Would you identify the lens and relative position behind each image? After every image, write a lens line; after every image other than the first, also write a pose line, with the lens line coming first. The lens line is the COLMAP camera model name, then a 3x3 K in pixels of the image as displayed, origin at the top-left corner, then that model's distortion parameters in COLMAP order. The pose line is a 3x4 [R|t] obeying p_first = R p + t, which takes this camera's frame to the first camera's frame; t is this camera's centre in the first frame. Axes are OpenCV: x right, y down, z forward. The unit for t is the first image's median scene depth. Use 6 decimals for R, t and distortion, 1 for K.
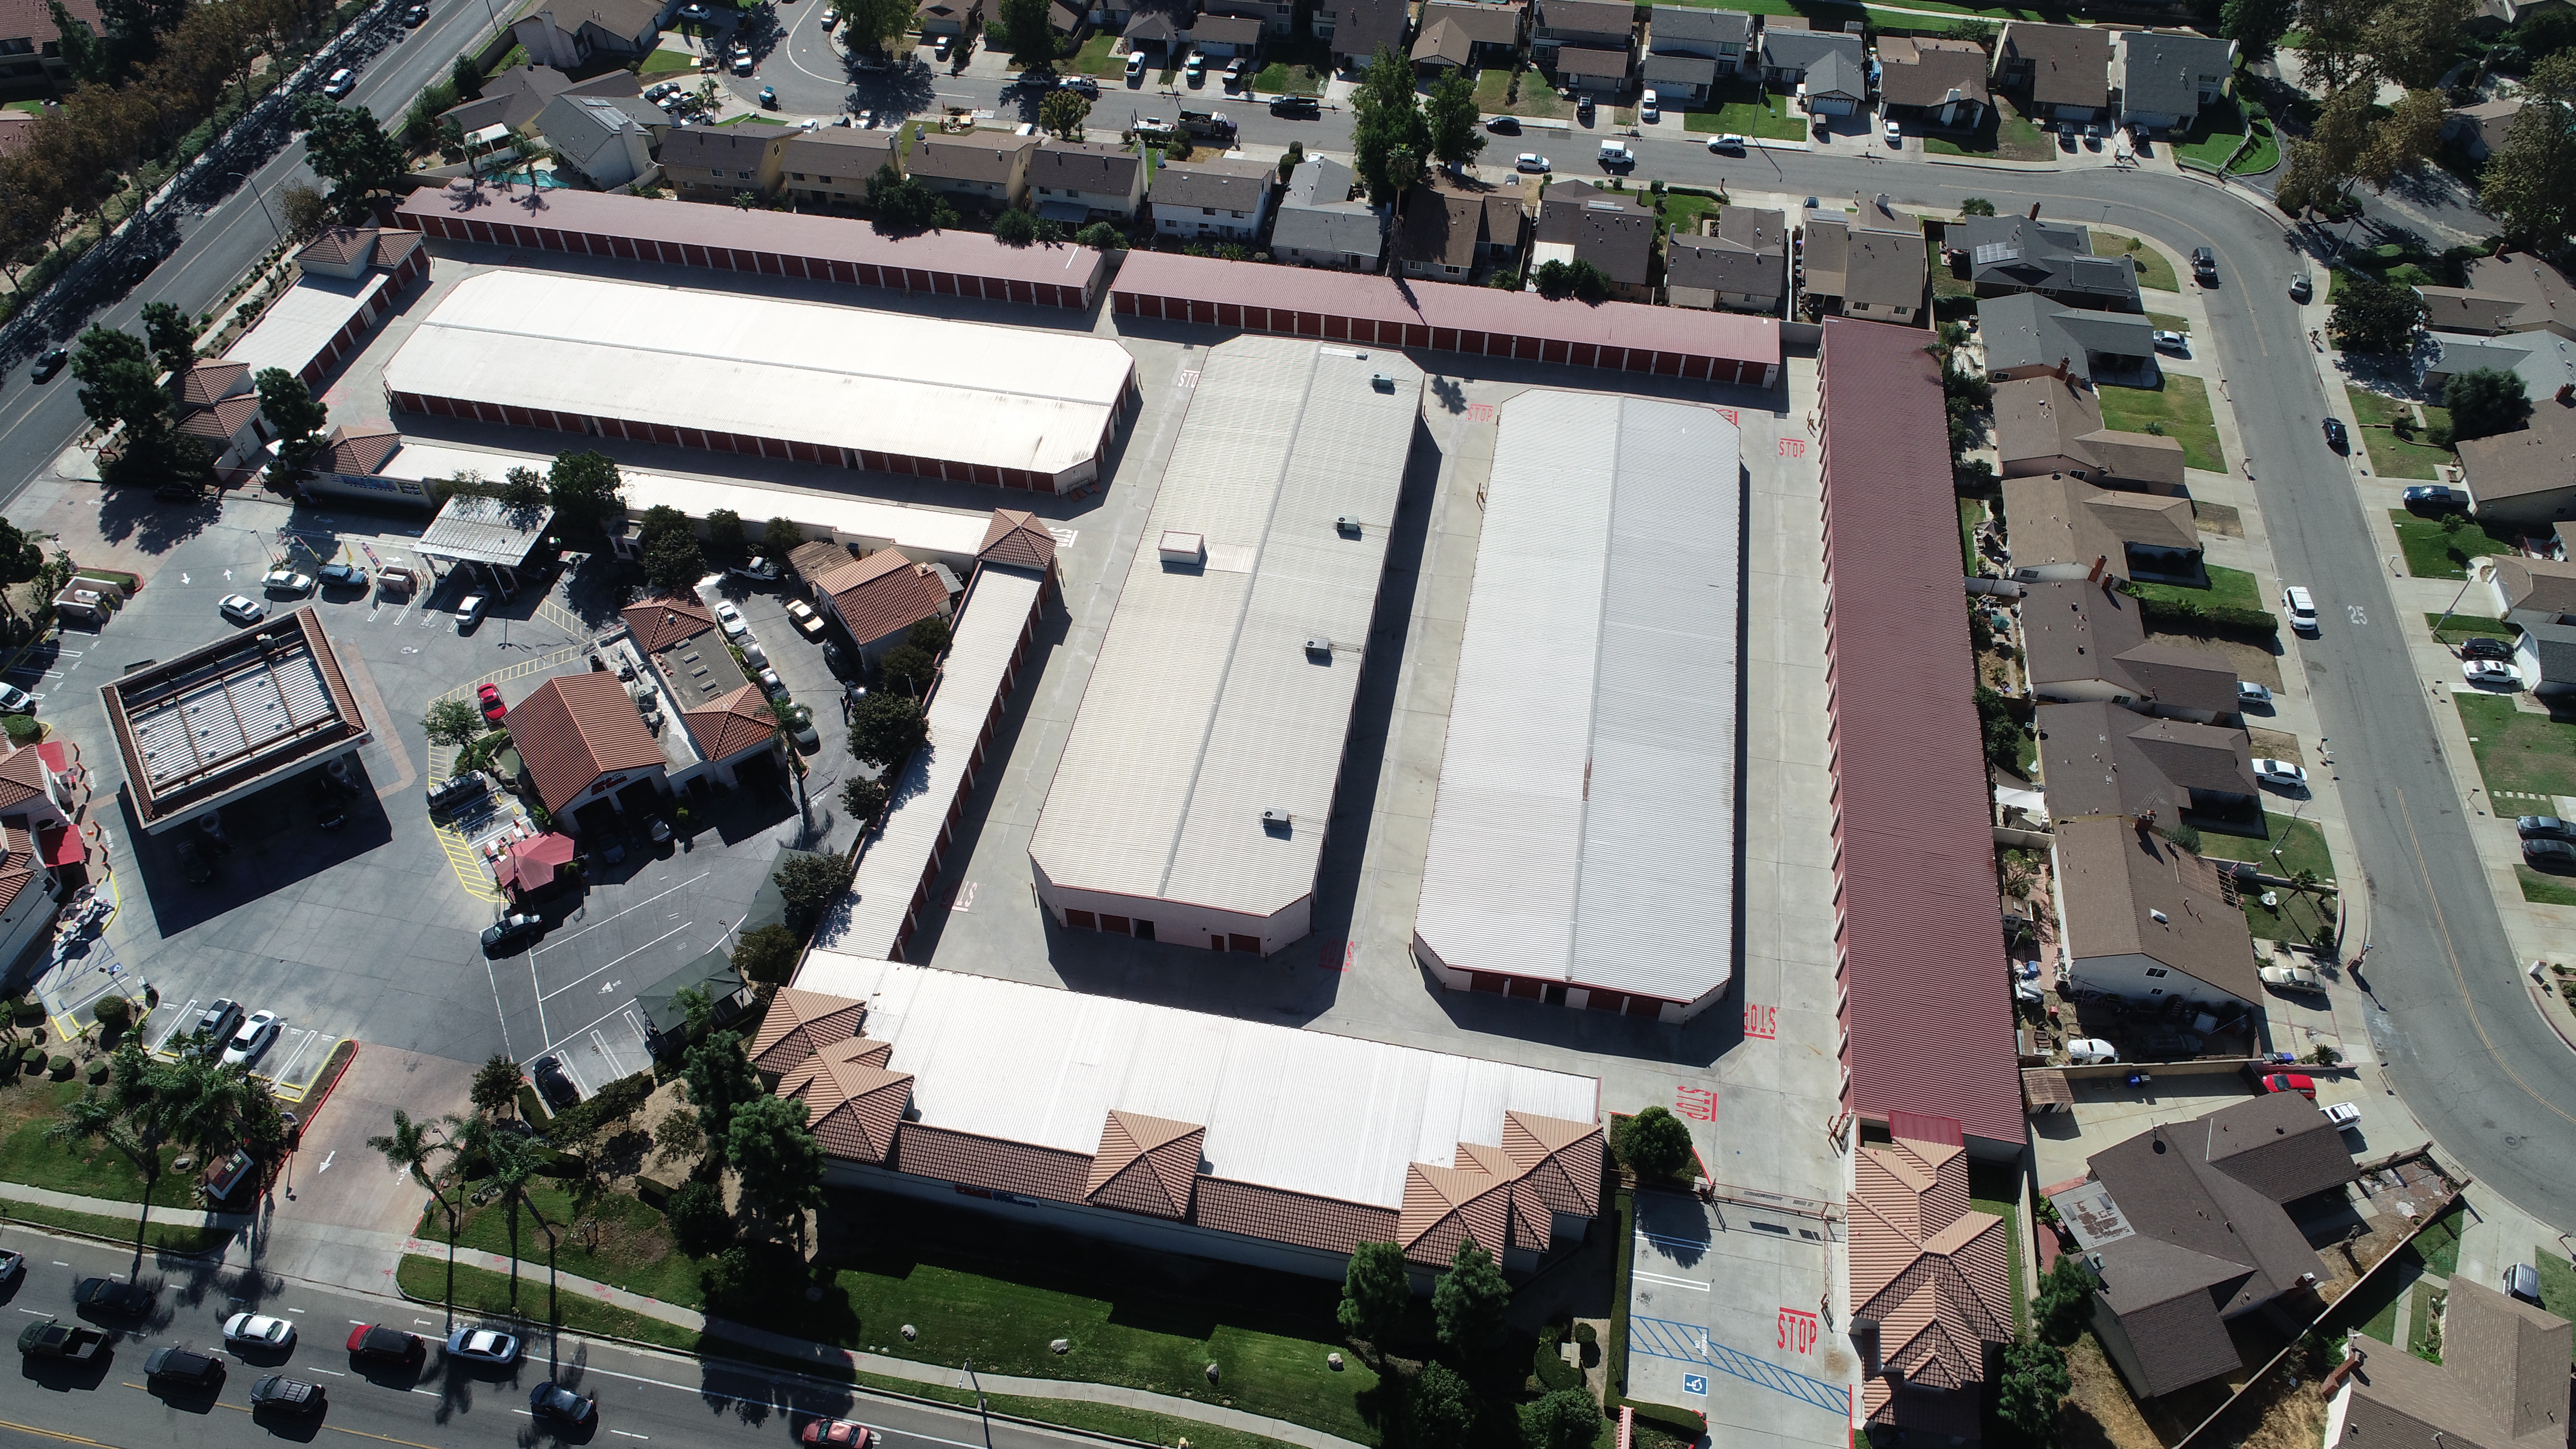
lens RADIAL K [[1746.0, 0, 1288.0], [0, 1746.0, 724.5], [0, 0, 1]] dist [-0.000470, 0.002855]
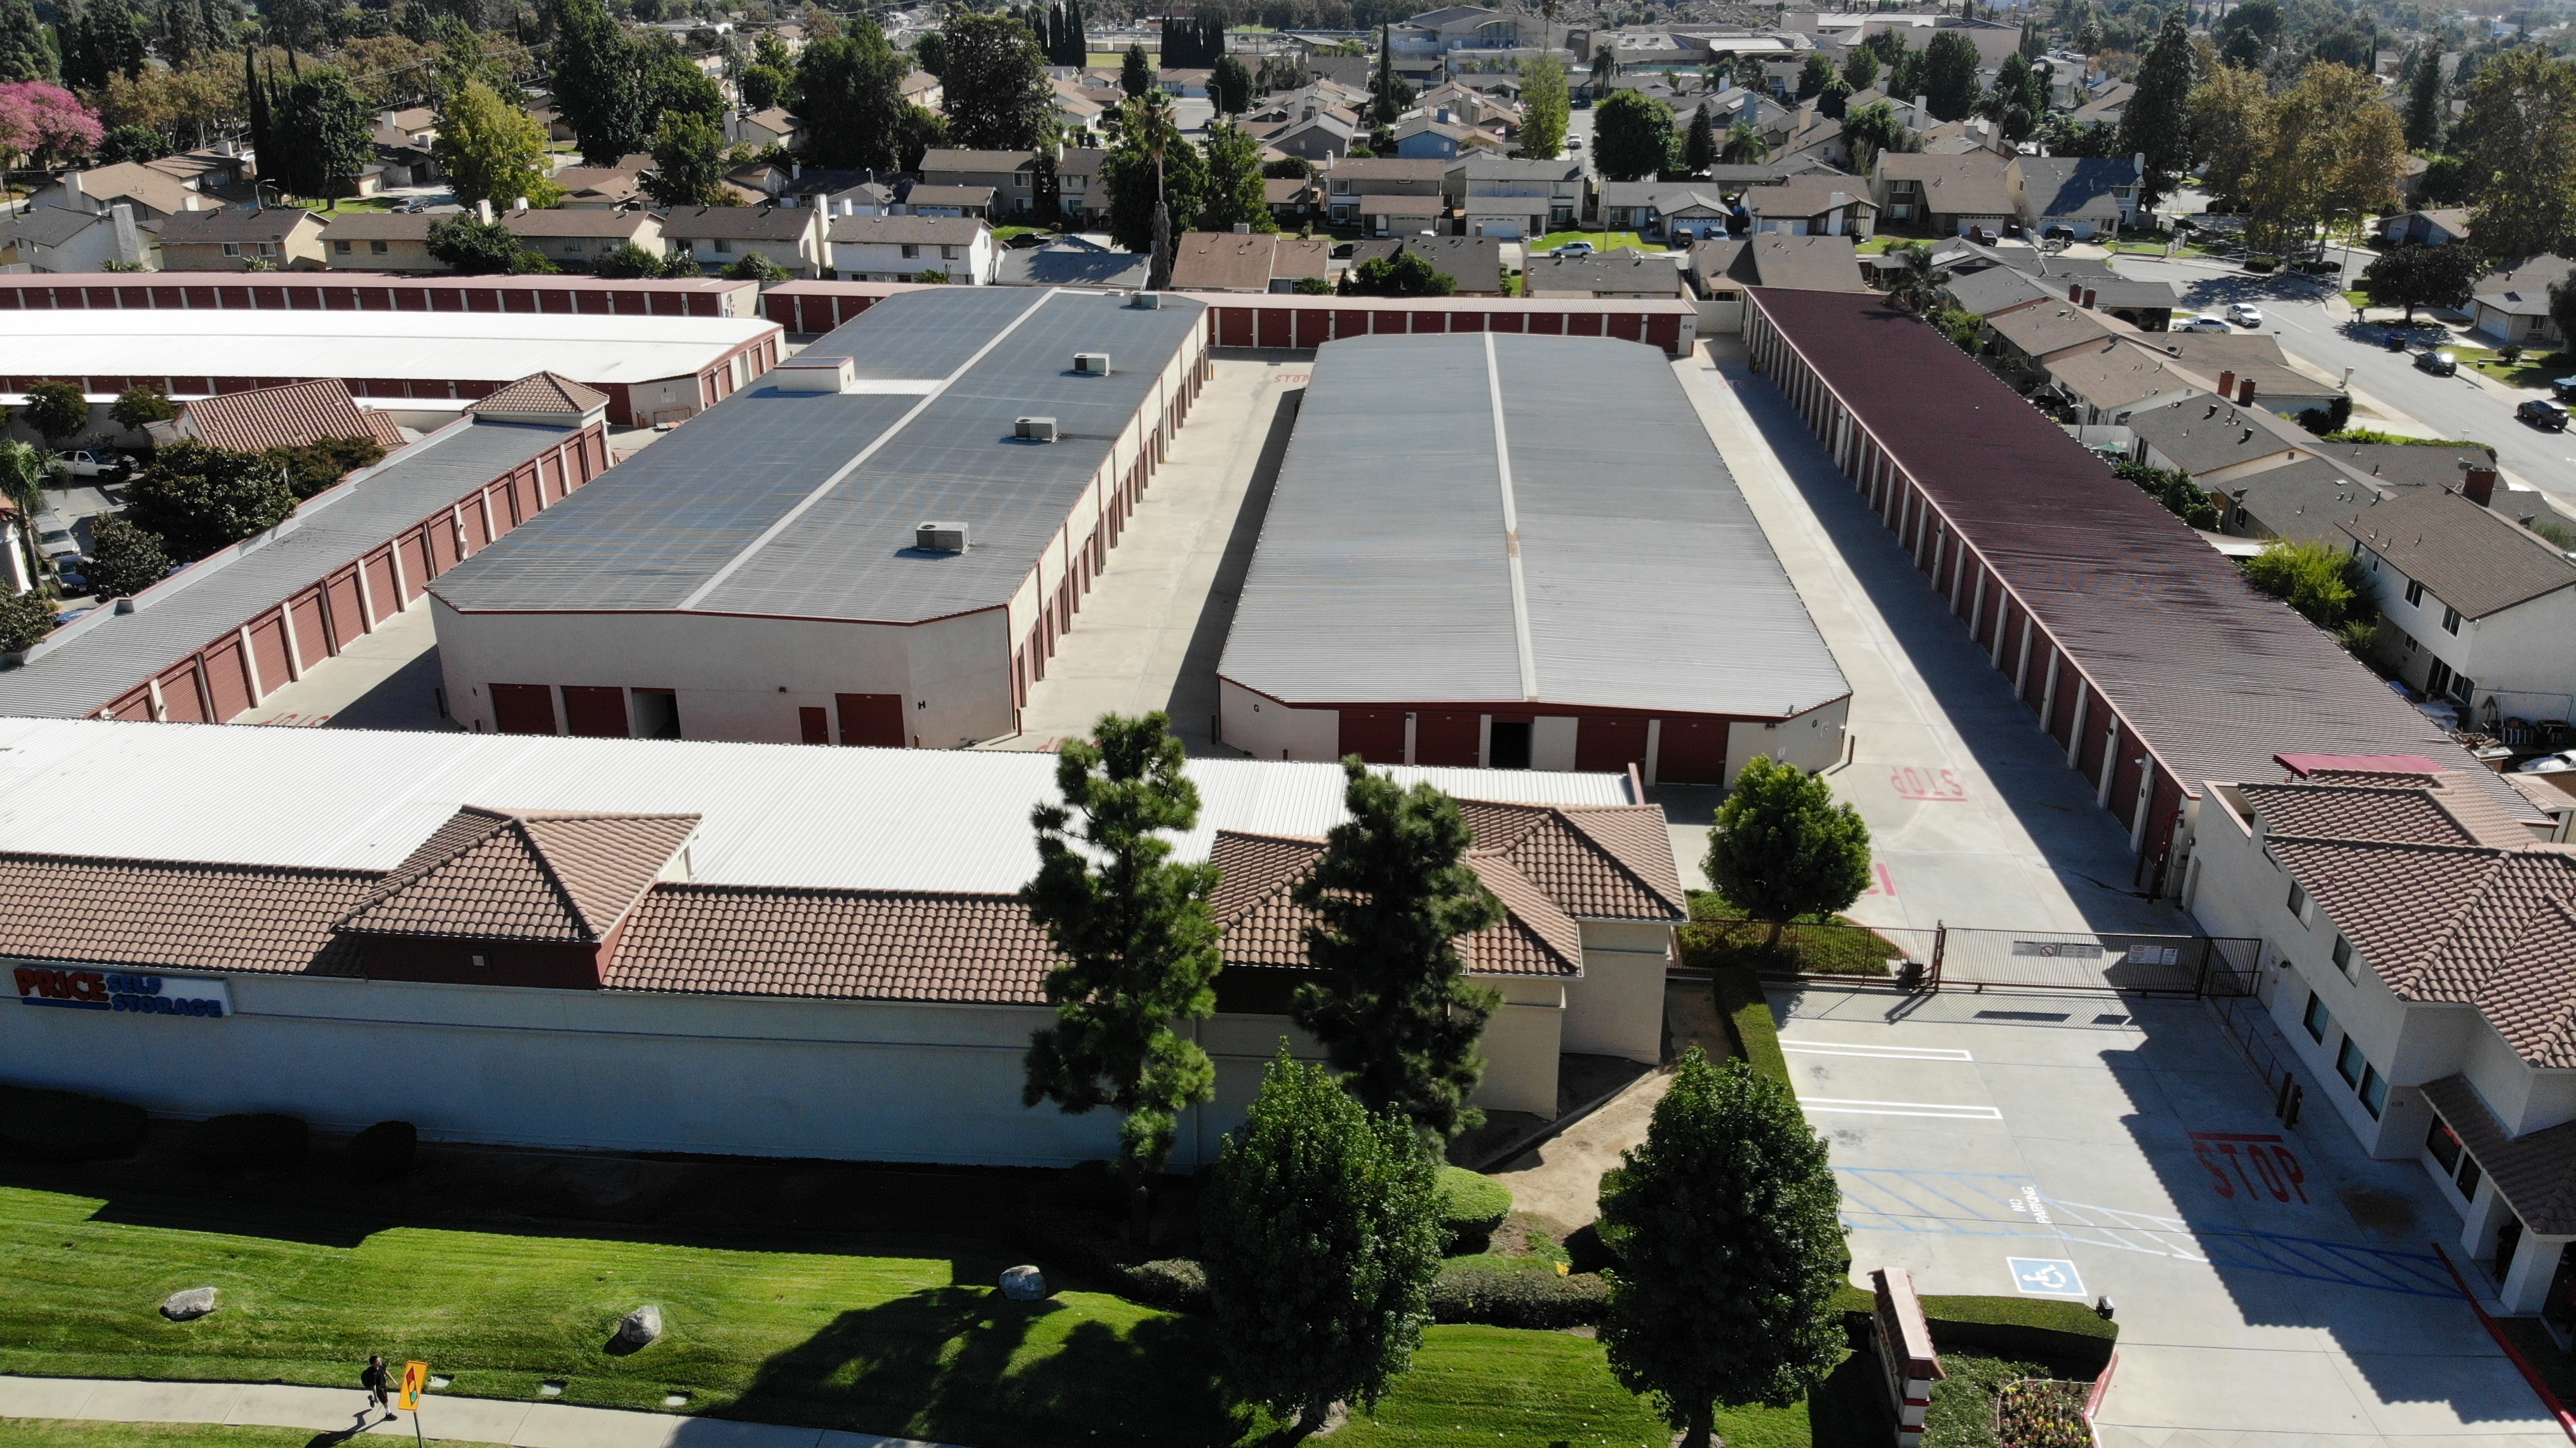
lens RADIAL K [[1906.3, 0, 1321.9], [0, 1906.3, 731.5], [0, 0, 1]] dist [-0.029384, -0.005146]
pose [[0.992179, -0.038836, 0.118631, 0.030223], [0.086009, 0.901459, -0.424233, 0.293691], [-0.090466, 0.431118, 0.897749, 0.417240]]
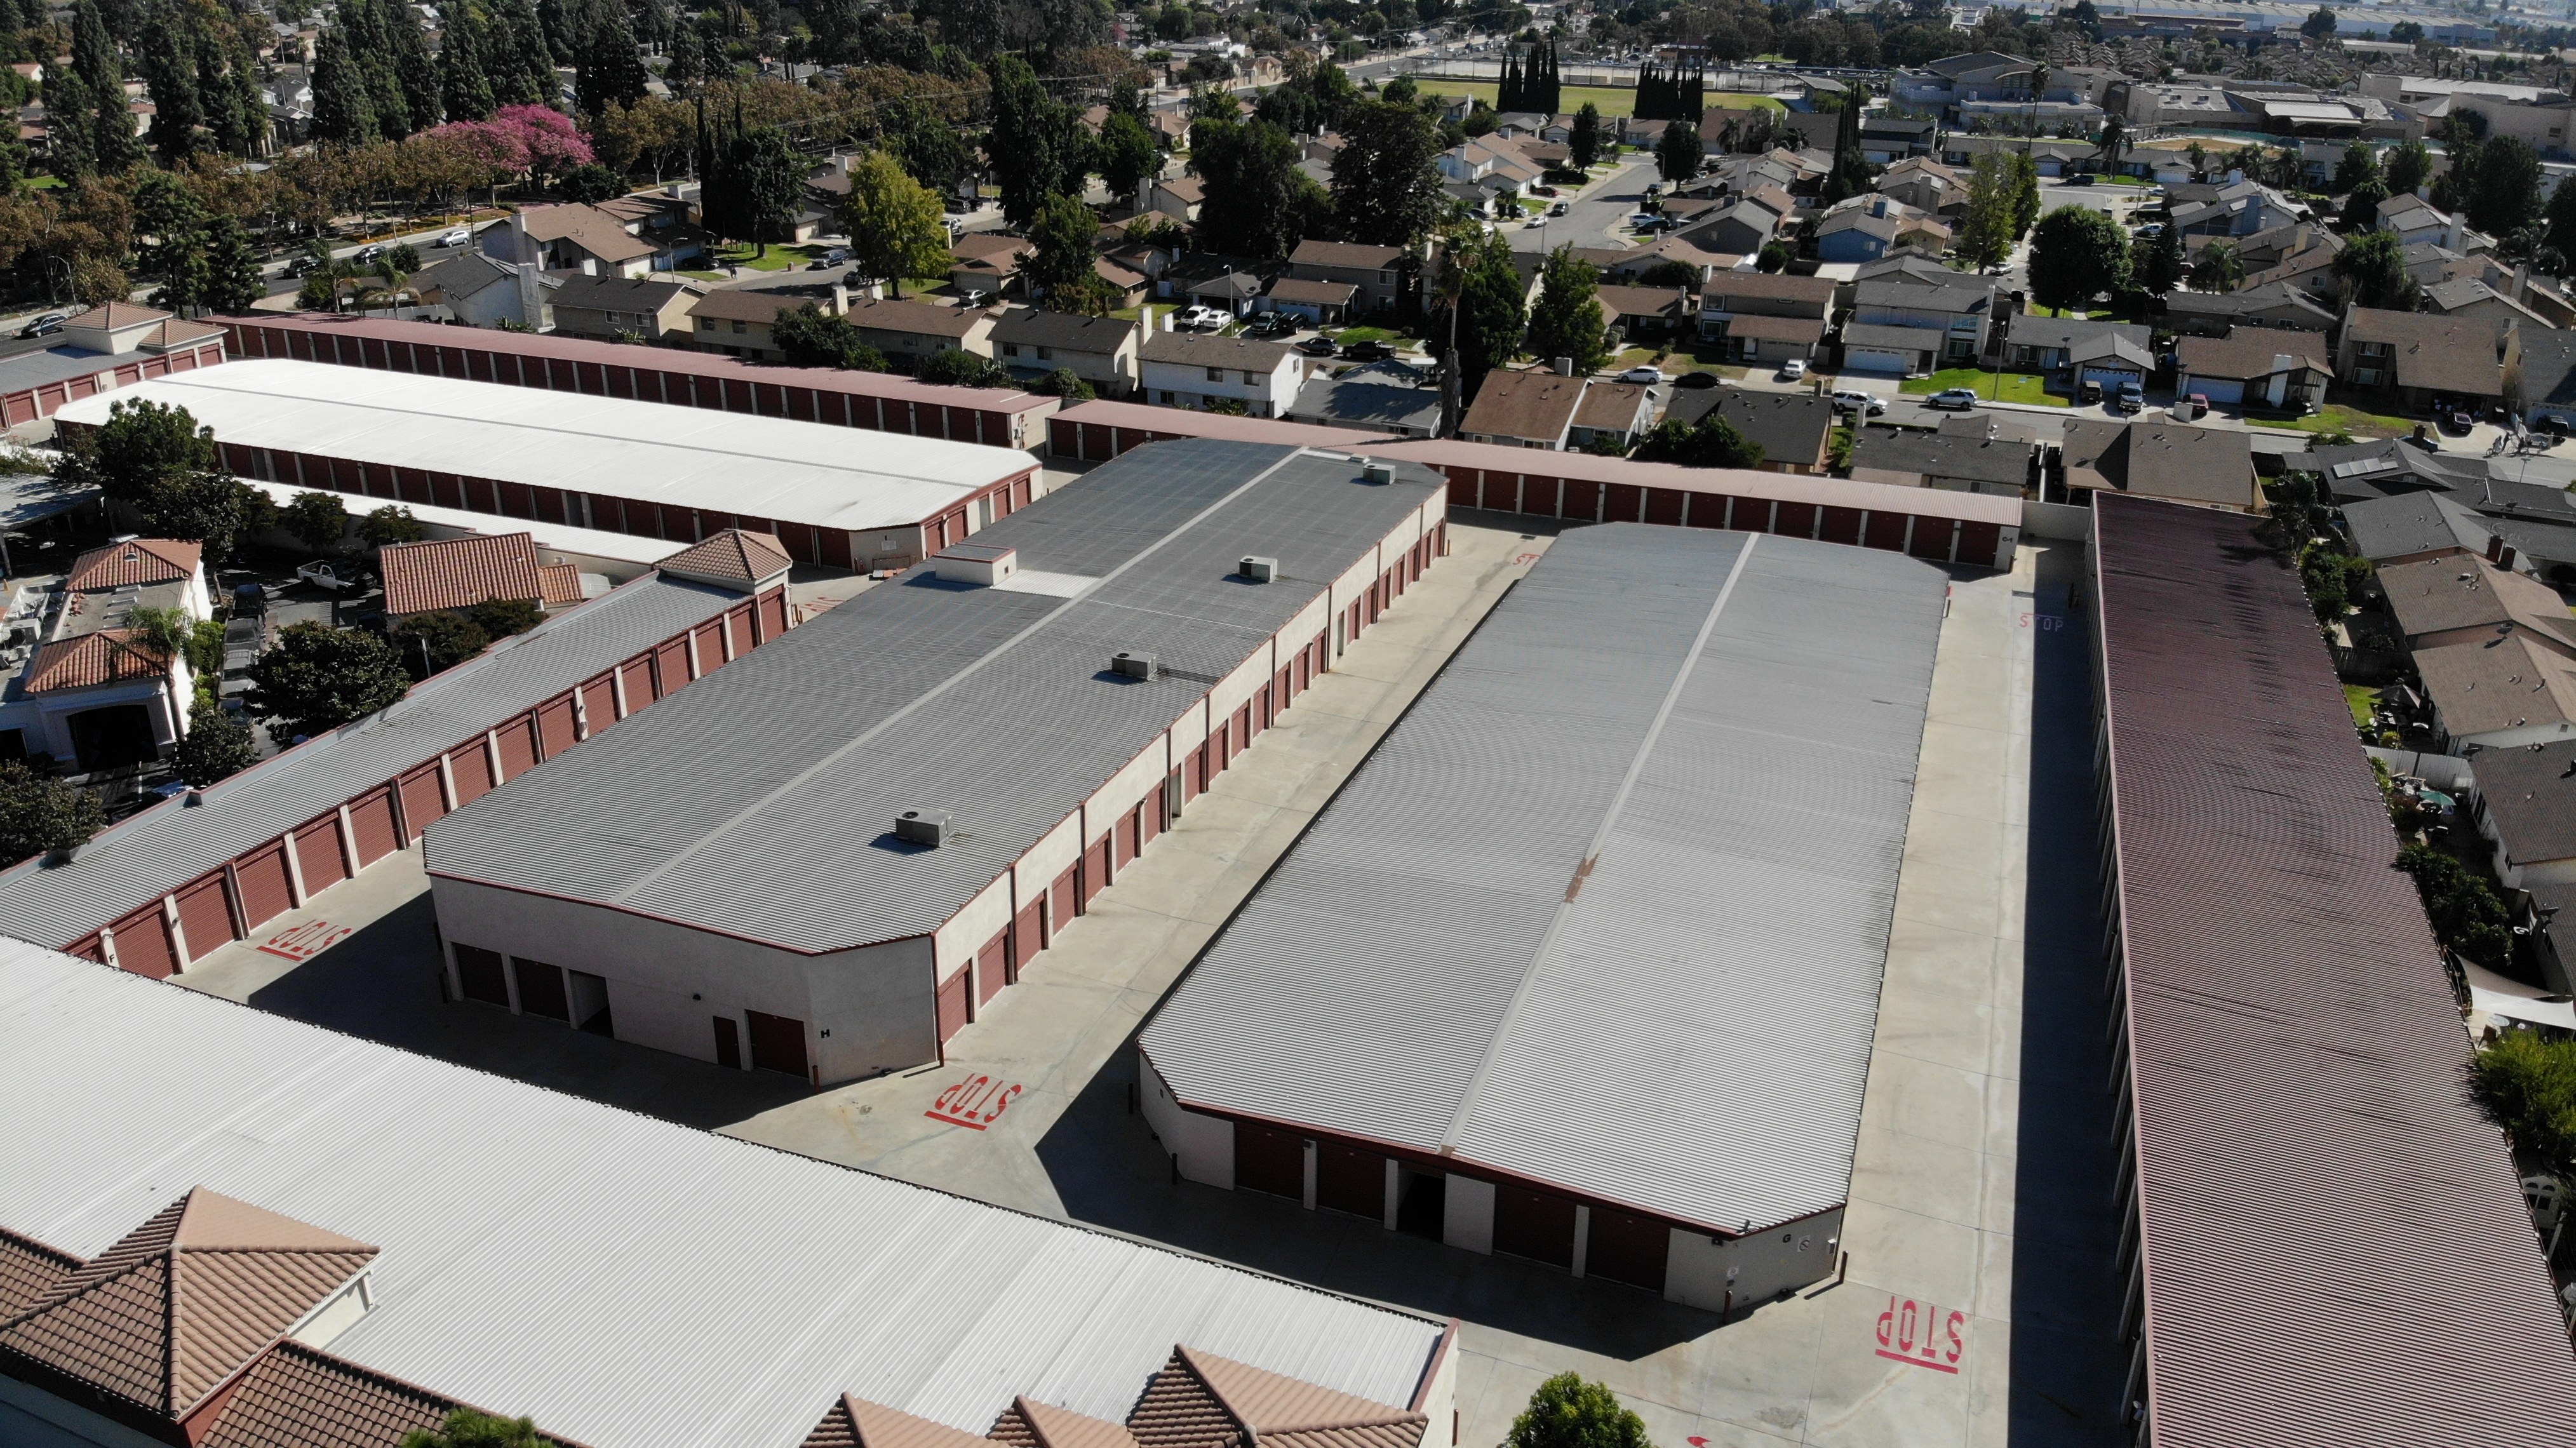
lens RADIAL K [[1840.0, 0, 1292.2], [0, 1840.0, 786.0], [0, 0, 1]] dist [0.094543, -0.226259]
pose [[0.984506, 0.088982, -0.151097, 0.143755], [-0.141356, 0.912624, -0.383583, 0.189881], [0.103763, 0.398998, 0.911062, 0.433788]]
